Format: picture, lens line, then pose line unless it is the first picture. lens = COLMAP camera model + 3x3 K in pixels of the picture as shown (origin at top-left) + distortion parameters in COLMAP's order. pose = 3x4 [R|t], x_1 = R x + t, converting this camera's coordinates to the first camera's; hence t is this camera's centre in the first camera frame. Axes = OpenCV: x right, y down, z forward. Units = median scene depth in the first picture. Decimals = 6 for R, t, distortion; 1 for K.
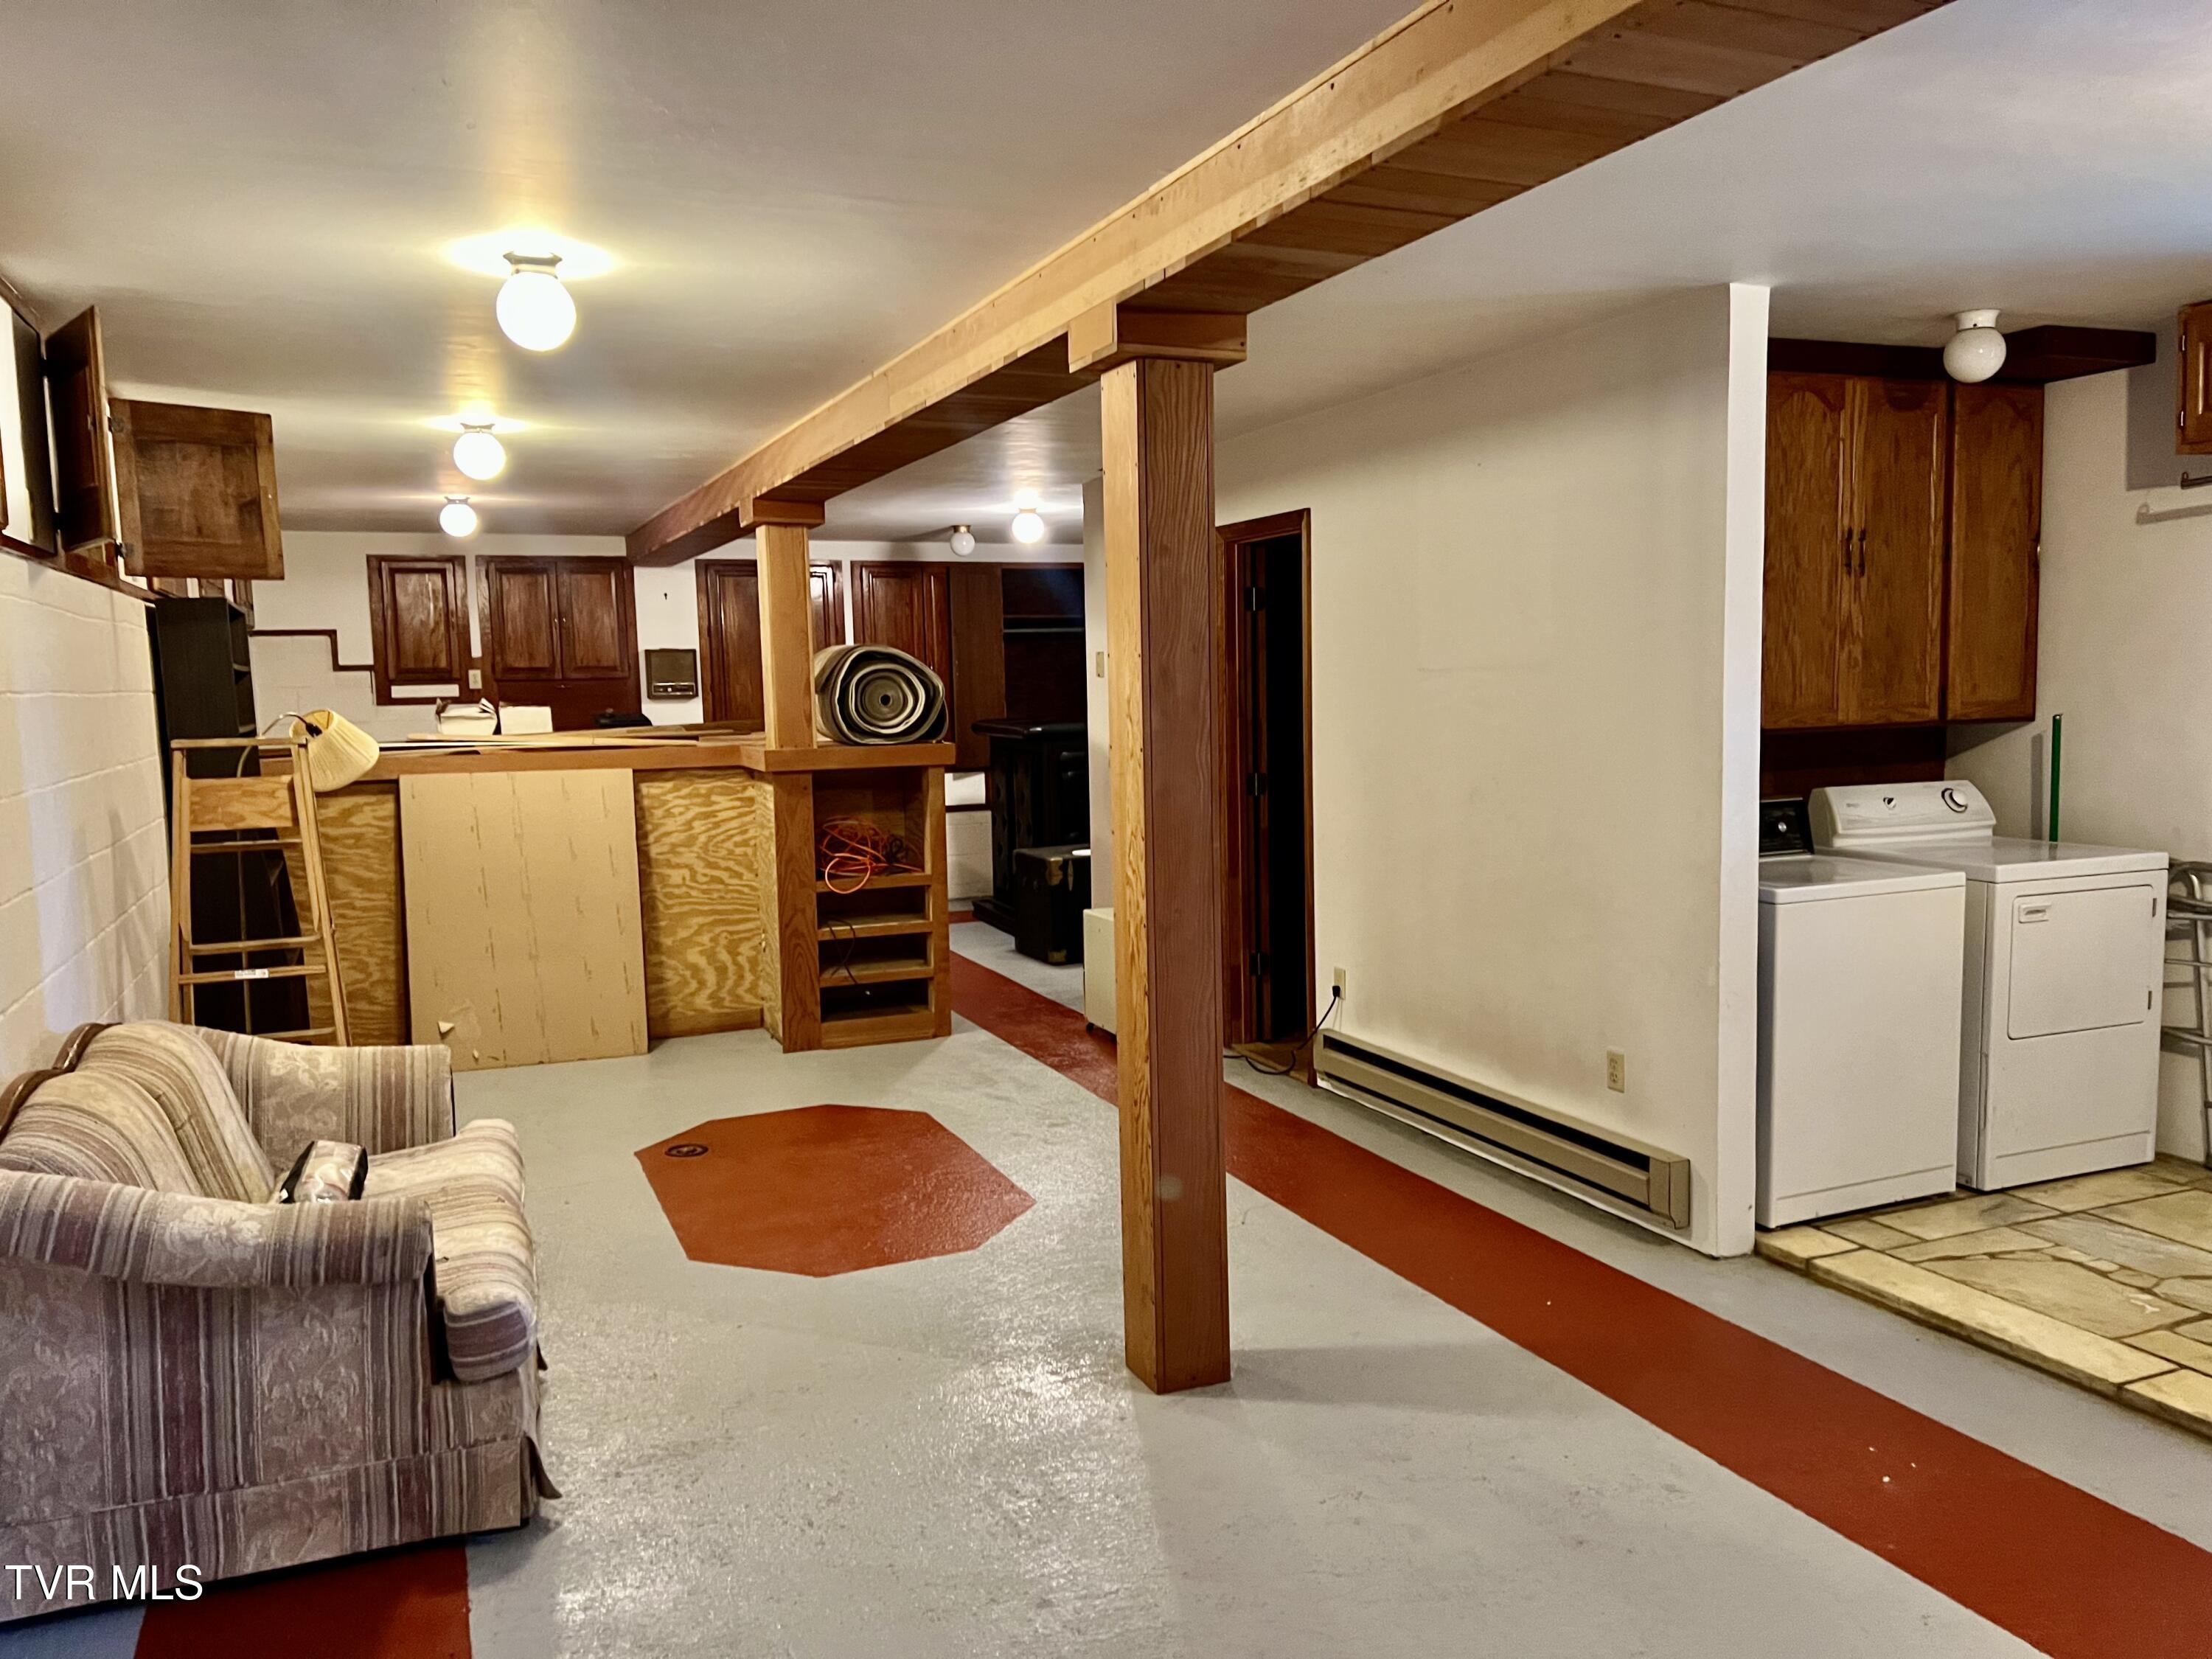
lens RADIAL K [[1653.5, 0, 1106.1], [0, 1653.5, 836.3], [0, 0, 1]] dist [0.045982, -0.046434]
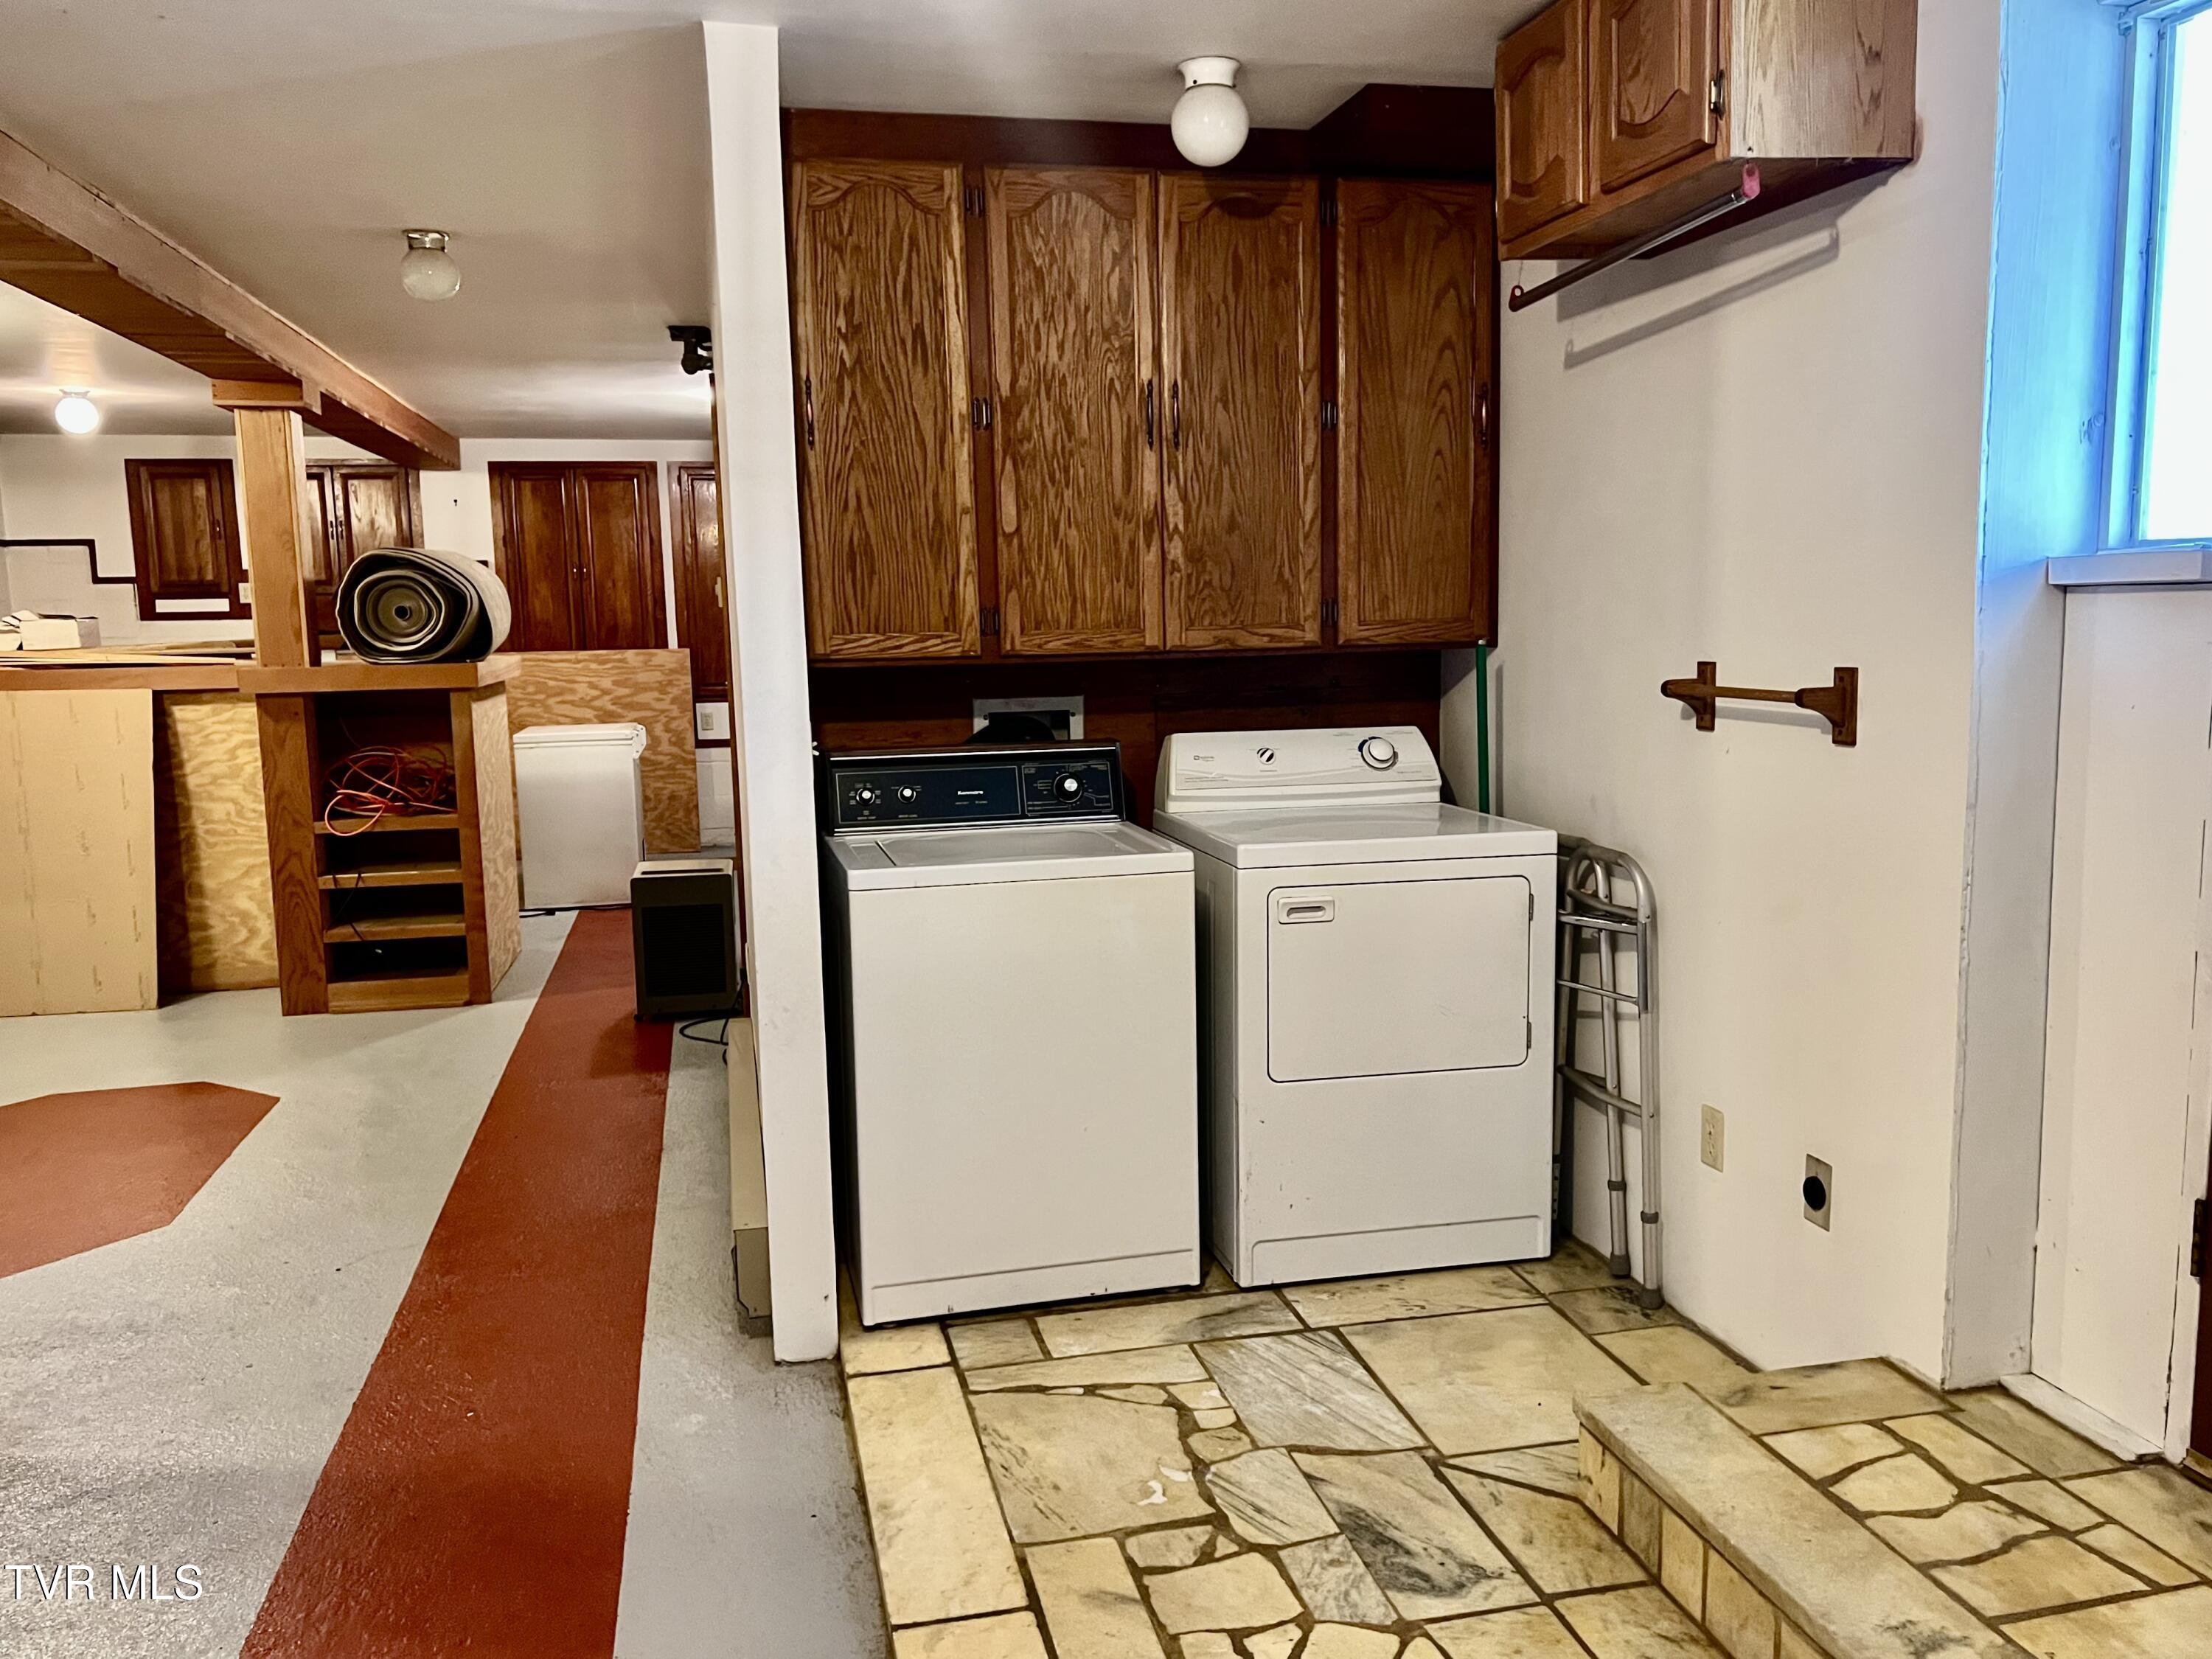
lens RADIAL K [[1725.3, 0, 1121.4], [0, 1725.3, 839.2], [0, 0, 1]] dist [0.035549, -0.022947]
pose [[0.985852, 0.025066, -0.165731, 0.565256], [-0.018067, 0.998885, 0.043606, -0.015957], [0.166639, -0.039994, 0.985206, 0.236908]]
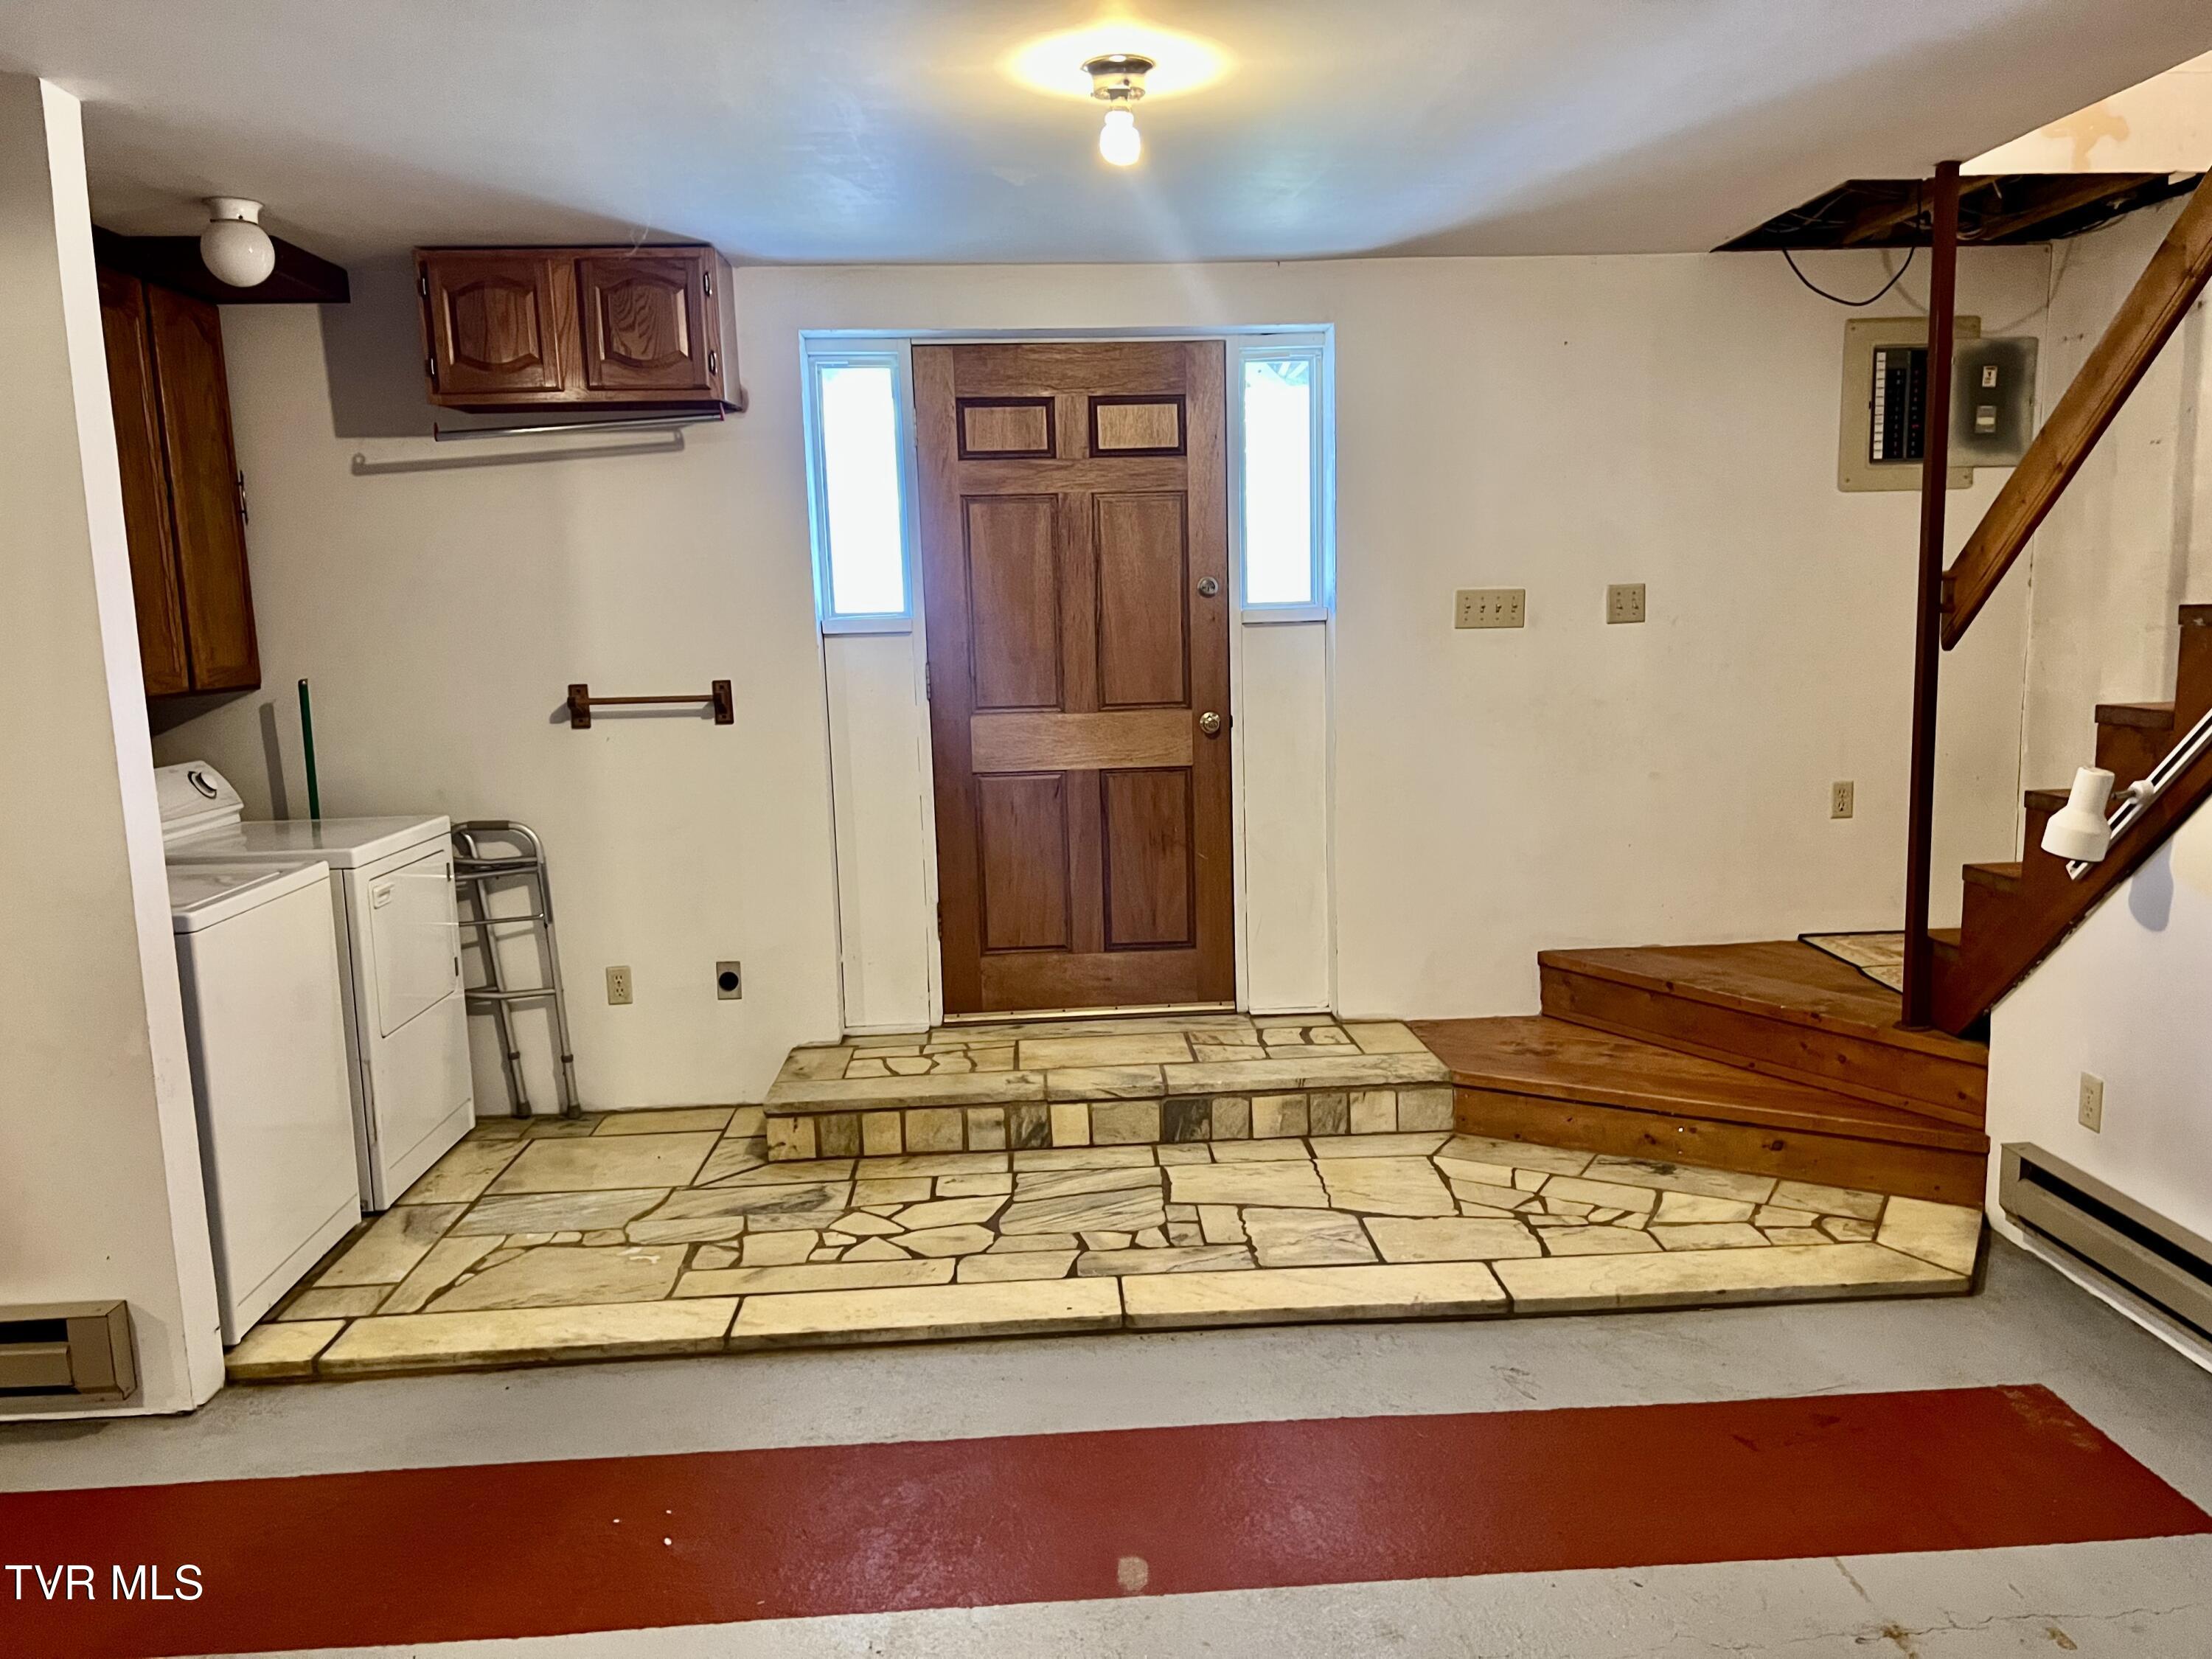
lens RADIAL K [[1653.5, 0, 1116.4], [0, 1653.5, 852.3], [0, 0, 1]] dist [0.045982, -0.046434]
pose [[0.334434, -0.130467, 0.933345, -0.146117], [0.110281, 0.988985, 0.098729, -0.022162], [-0.935945, 0.069911, 0.345138, 0.292547]]
